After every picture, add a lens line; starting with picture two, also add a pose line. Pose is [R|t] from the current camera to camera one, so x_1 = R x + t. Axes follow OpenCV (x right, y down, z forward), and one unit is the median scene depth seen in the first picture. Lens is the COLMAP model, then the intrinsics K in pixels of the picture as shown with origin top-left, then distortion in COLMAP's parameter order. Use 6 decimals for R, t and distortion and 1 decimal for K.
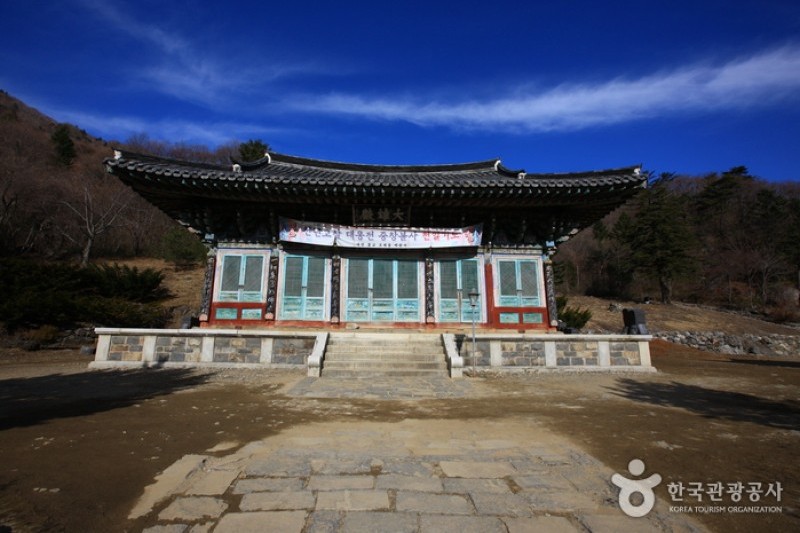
lens RADIAL K [[378.8, 0, 400.0], [0, 378.8, 266.5], [0, 0, 1]] dist [-0.001022, 0.000263]
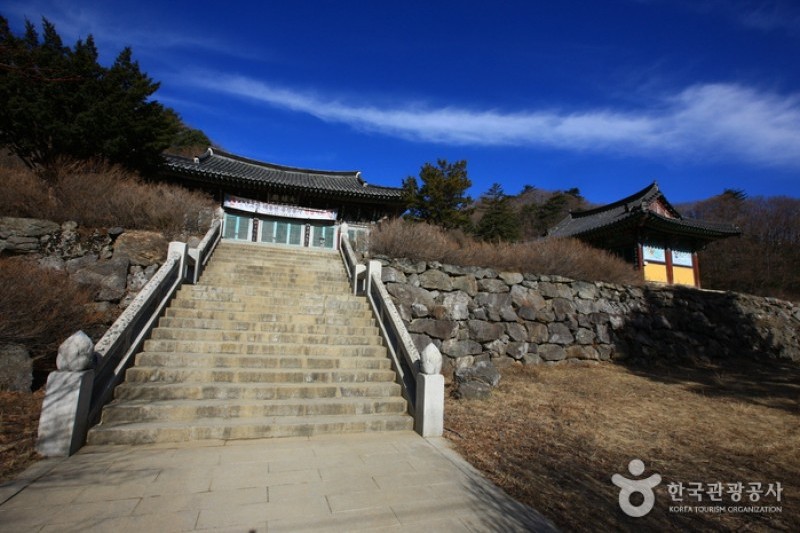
lens RADIAL K [[378.8, 0, 400.0], [0, 378.8, 266.5], [0, 0, 1]] dist [-0.001022, 0.000263]
pose [[0.961893, 0.060261, 0.266704, 0.027226], [-0.065088, 0.997836, 0.009287, 0.142676], [-0.265568, -0.026293, 0.963734, -0.956043]]
